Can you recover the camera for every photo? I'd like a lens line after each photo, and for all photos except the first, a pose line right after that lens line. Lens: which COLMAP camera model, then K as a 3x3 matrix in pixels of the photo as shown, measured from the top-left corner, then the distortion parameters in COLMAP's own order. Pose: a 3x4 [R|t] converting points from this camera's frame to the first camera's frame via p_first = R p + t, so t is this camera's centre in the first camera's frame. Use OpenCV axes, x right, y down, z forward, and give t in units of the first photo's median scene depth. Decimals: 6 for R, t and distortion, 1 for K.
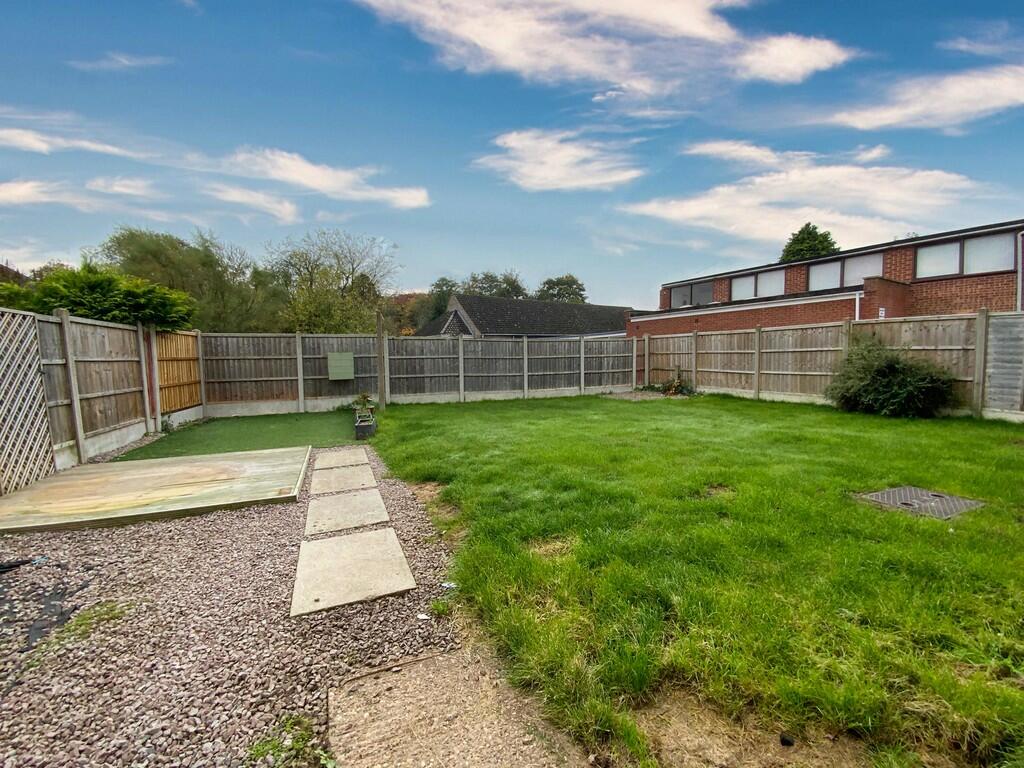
lens RADIAL K [[422.7, 0, 511.7], [0, 422.7, 384.8], [0, 0, 1]] dist [-0.002289, -0.004465]
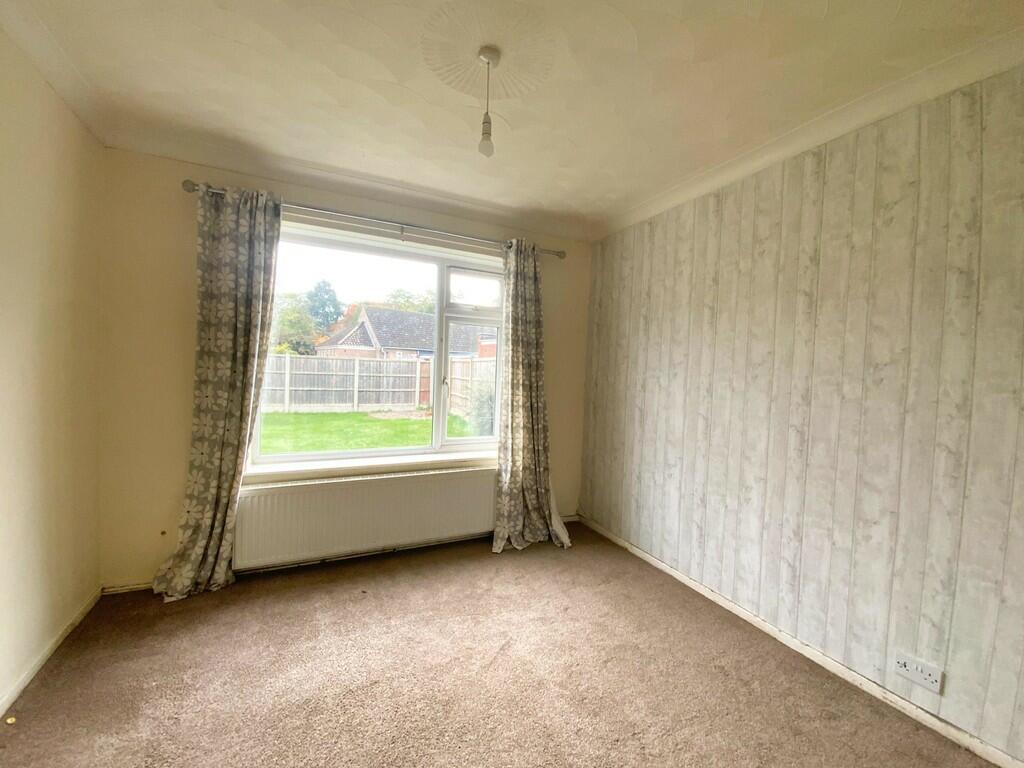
lens RADIAL K [[422.7, 0, 513.2], [0, 422.7, 382.1], [0, 0, 1]] dist [-0.002289, -0.004465]
pose [[0.996680, 0.053595, 0.061298, 0.490717], [-0.051008, 0.997772, -0.043013, -0.023797], [-0.063466, 0.039744, 0.997192, -0.073468]]
